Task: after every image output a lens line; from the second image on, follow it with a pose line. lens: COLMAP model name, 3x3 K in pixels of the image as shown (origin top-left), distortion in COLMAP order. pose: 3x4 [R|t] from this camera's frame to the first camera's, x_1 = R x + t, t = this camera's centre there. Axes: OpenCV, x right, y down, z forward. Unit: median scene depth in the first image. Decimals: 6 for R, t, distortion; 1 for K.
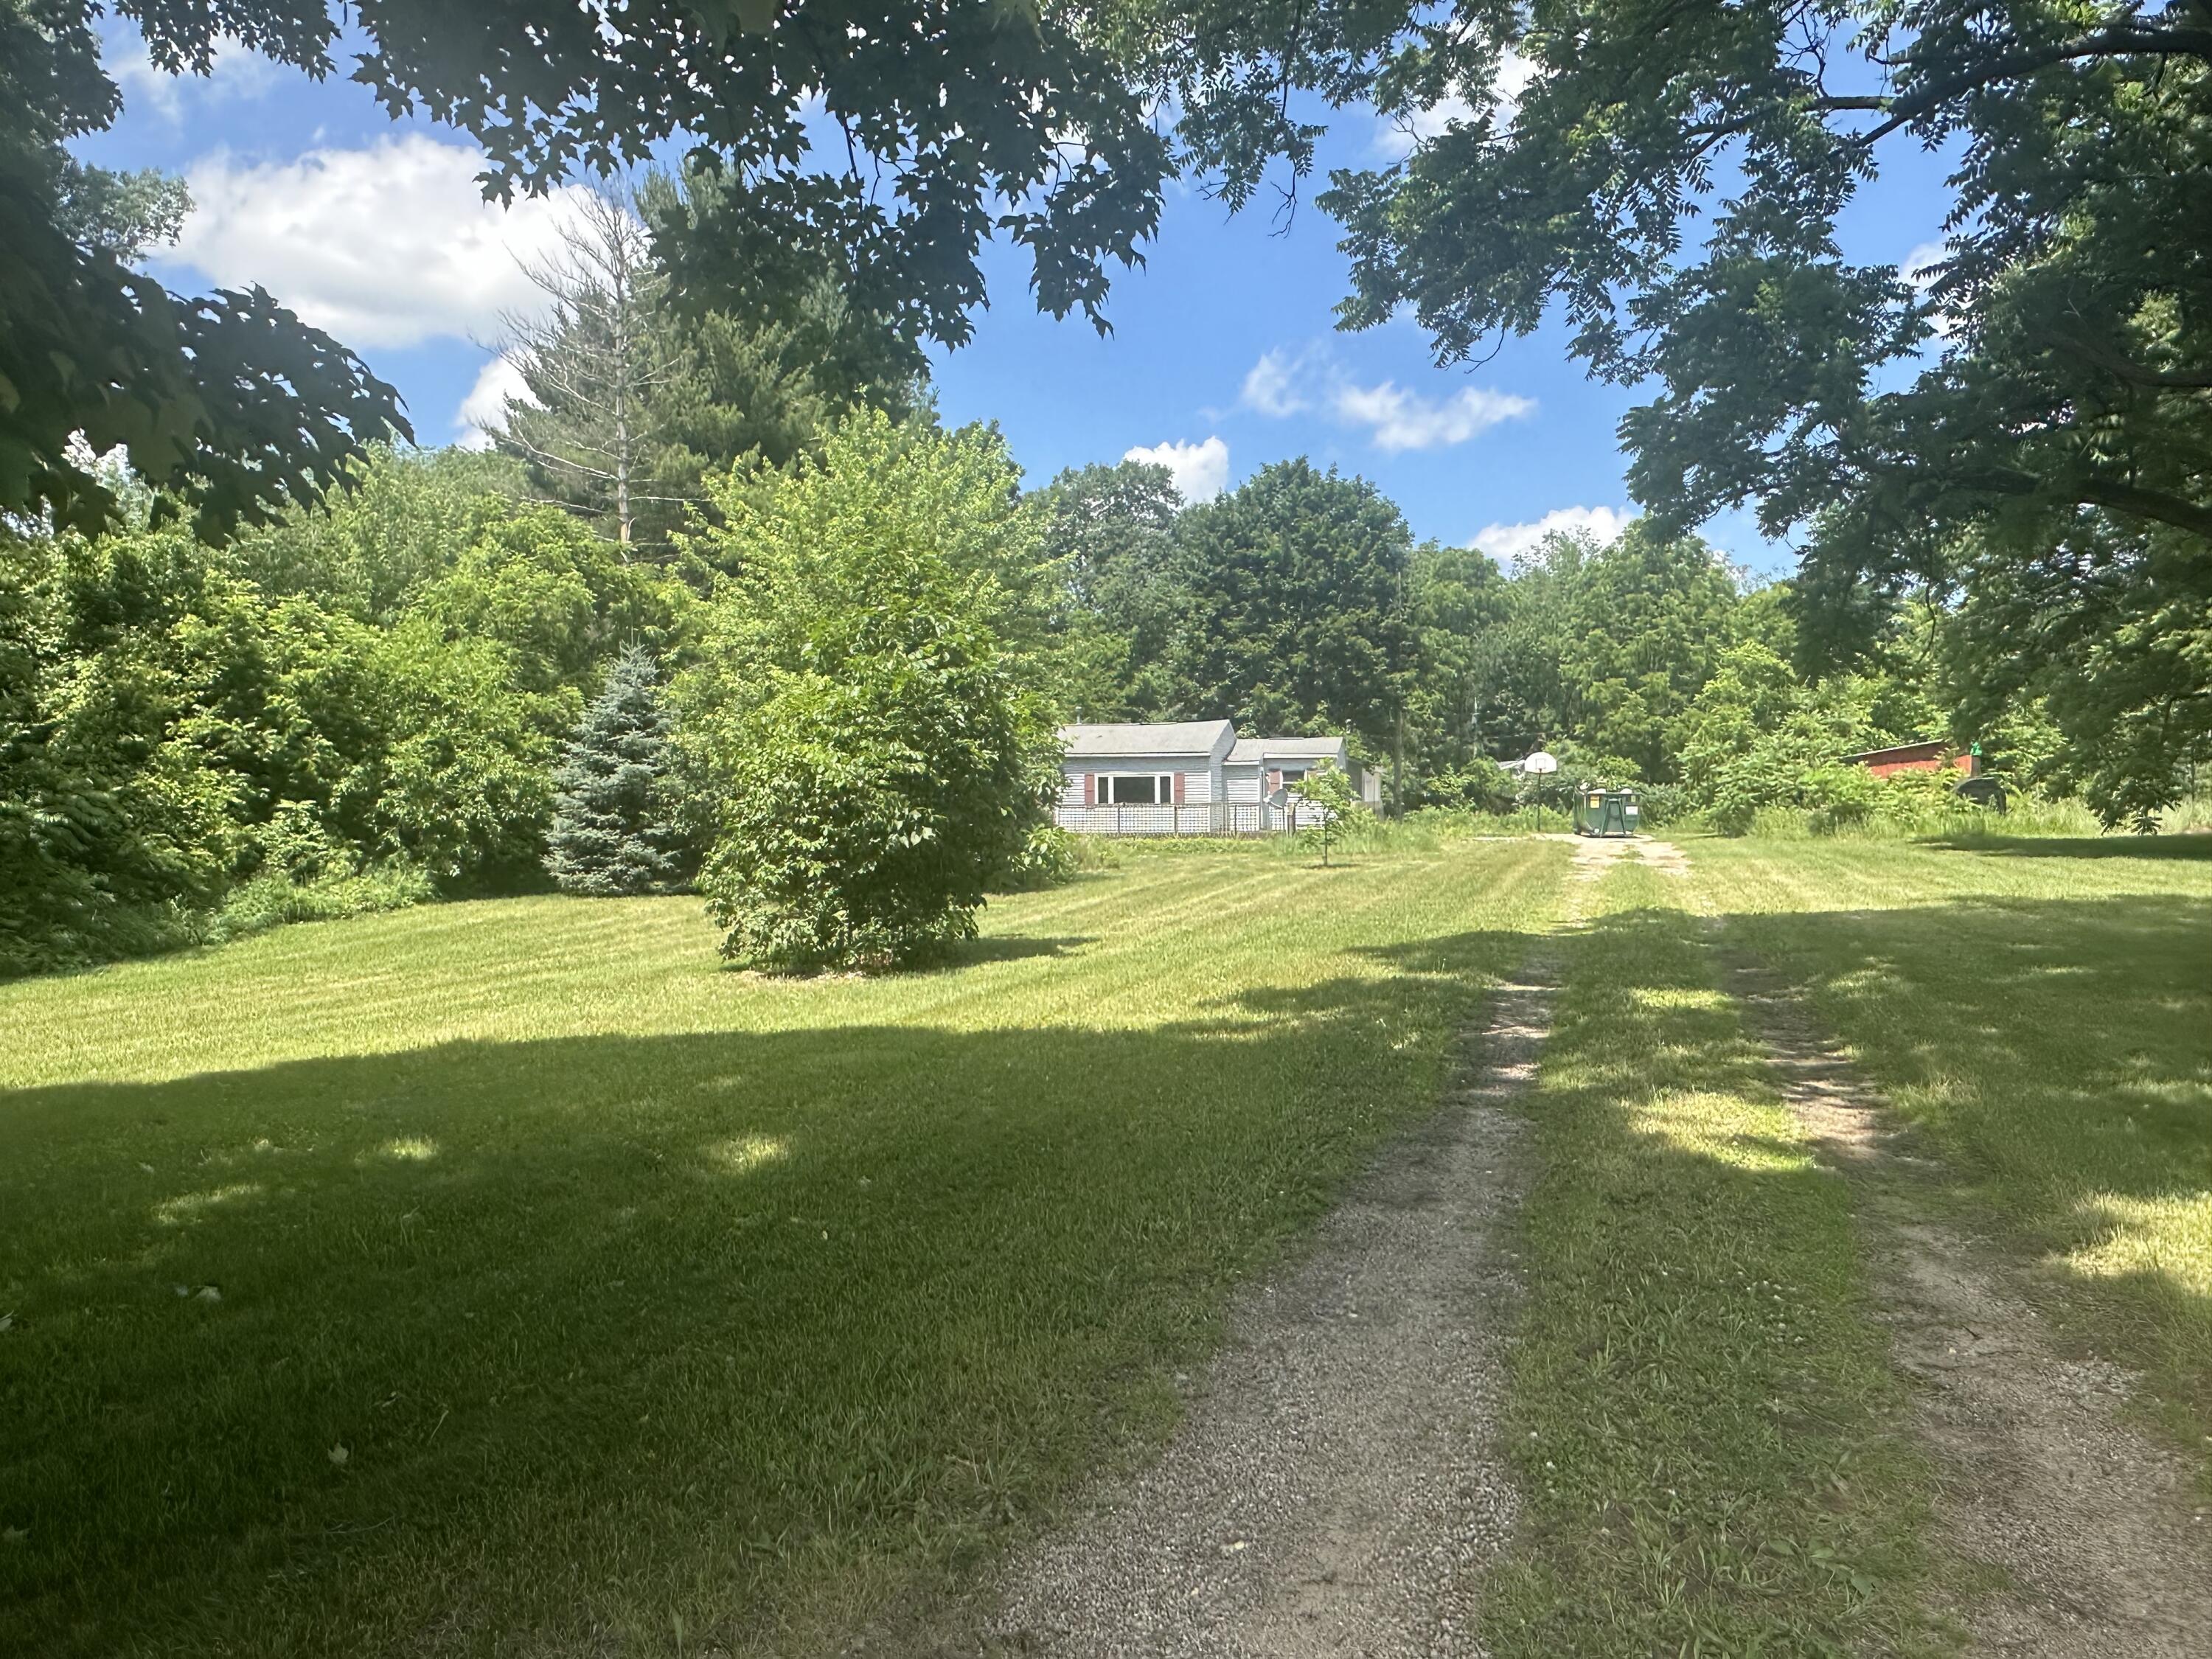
lens RADIAL K [[1490.8, 0, 1106.0], [0, 1490.8, 829.5], [0, 0, 1]] dist [-0.000842, -0.000077]
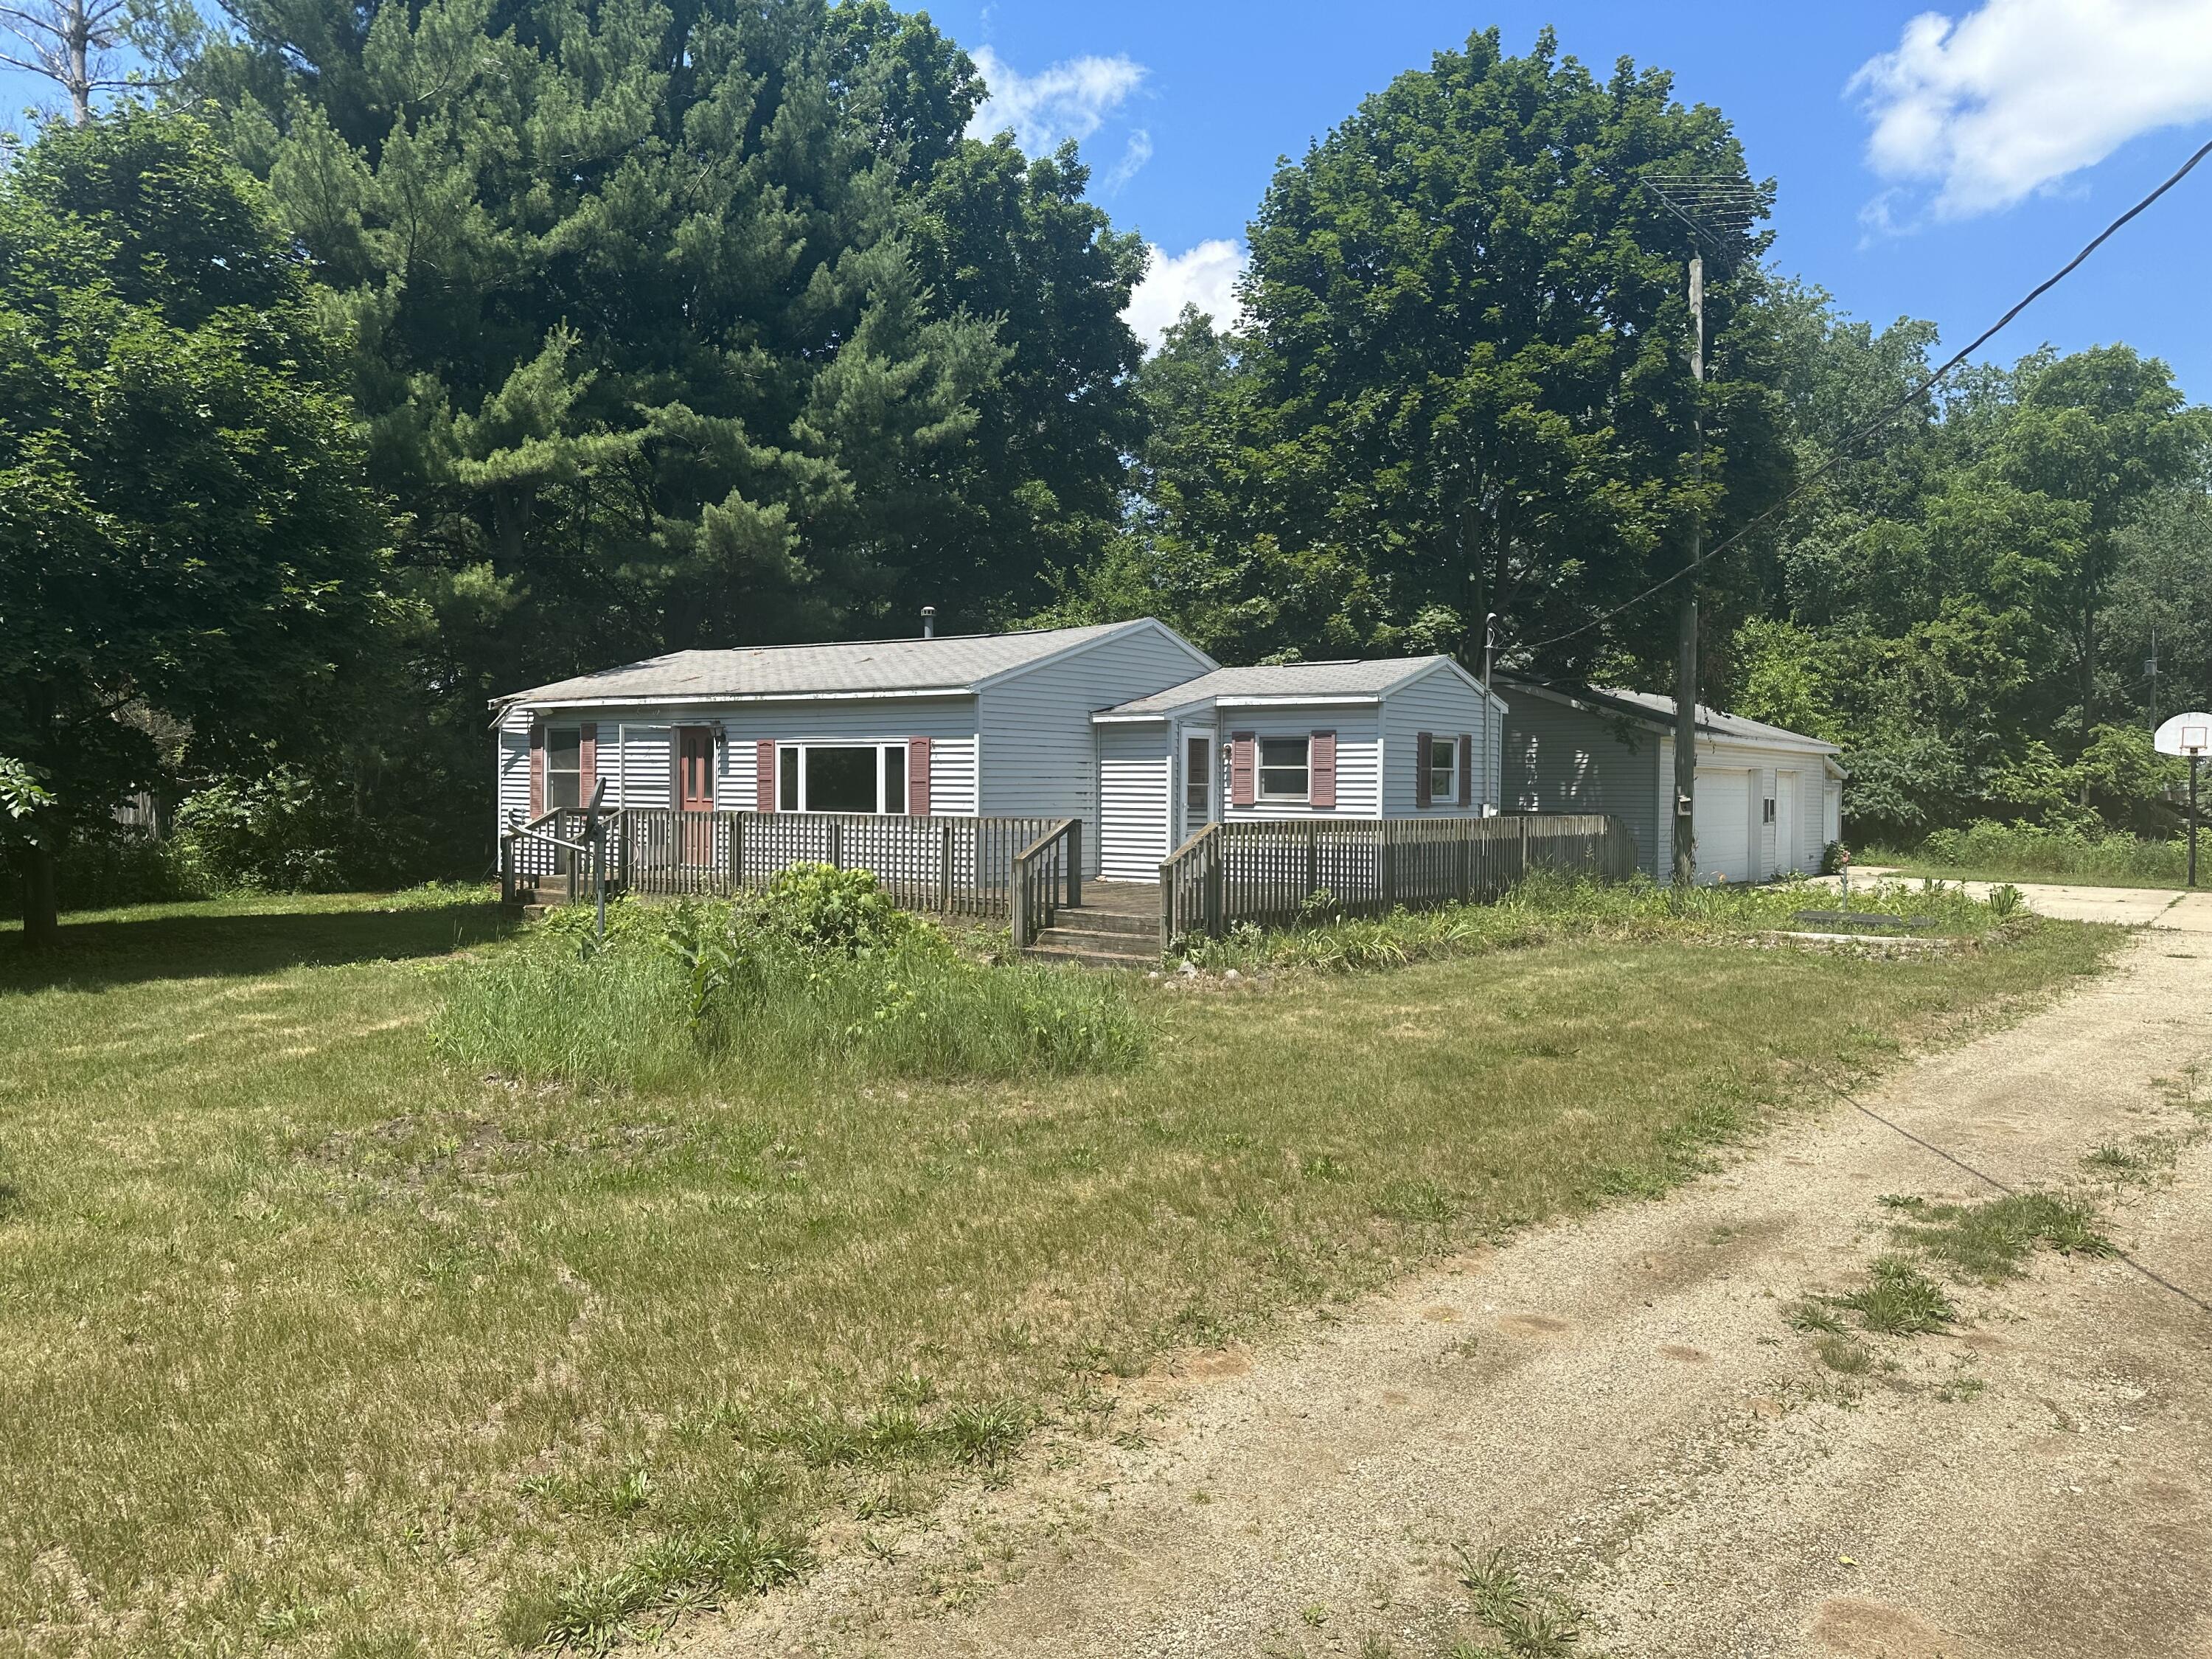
lens RADIAL K [[1540.0, 0, 1106.0], [0, 1540.0, 829.5], [0, 0, 1]] dist [0.004578, 0.001515]
pose [[0.913616, 0.032203, -0.405302, 0.261944], [-0.028369, 0.999478, 0.015464, -0.021115], [0.405588, -0.002630, 0.914052, 0.630521]]
